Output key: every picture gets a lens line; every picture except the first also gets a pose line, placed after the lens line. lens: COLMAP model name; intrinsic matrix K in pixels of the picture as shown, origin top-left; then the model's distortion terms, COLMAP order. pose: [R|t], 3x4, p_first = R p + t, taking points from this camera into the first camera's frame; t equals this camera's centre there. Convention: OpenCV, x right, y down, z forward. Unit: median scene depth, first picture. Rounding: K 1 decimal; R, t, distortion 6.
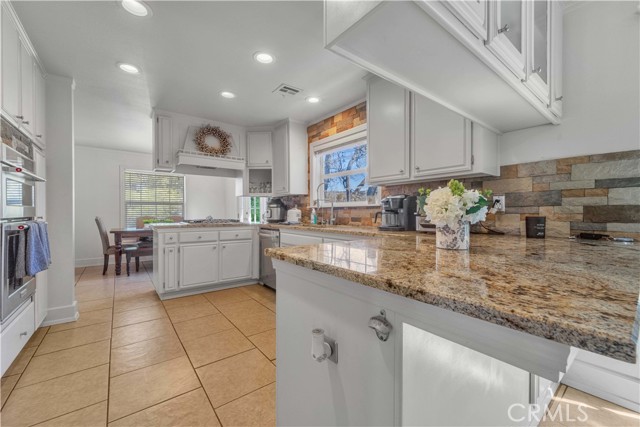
lens RADIAL K [[261.1, 0, 324.7], [0, 261.1, 212.2], [0, 0, 1]] dist [-0.003071, -0.000516]
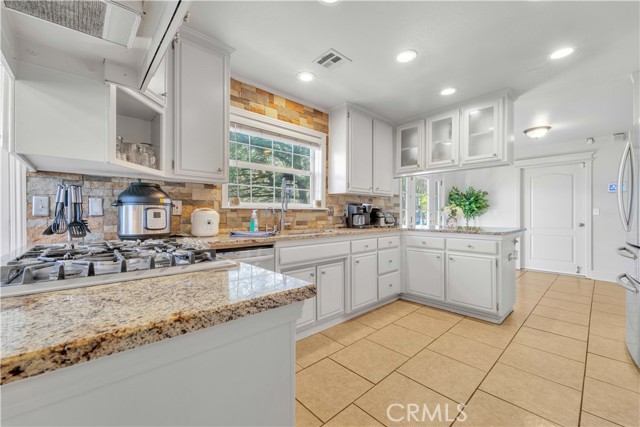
lens RADIAL K [[261.1, 0, 325.6], [0, 261.1, 213.8], [0, 0, 1]] dist [-0.003071, -0.000516]
pose [[-0.093857, 0.005730, 0.995569, -0.832219], [0.003119, 0.999980, -0.005461, -0.000094], [-0.995581, 0.002592, -0.093873, 0.990552]]
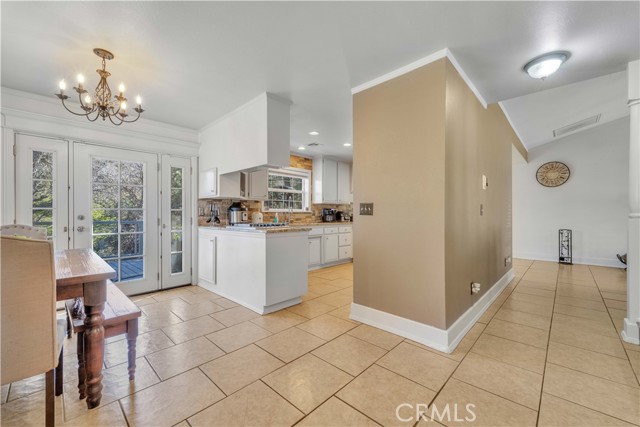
lens RADIAL K [[261.1, 0, 319.8], [0, 261.1, 211.6], [0, 0, 1]] dist [-0.003071, -0.000516]
pose [[-0.140093, 0.018392, 0.989968, -1.659973], [0.005050, 0.999828, -0.017861, 0.007148], [-0.990126, 0.002497, -0.140161, 1.092146]]
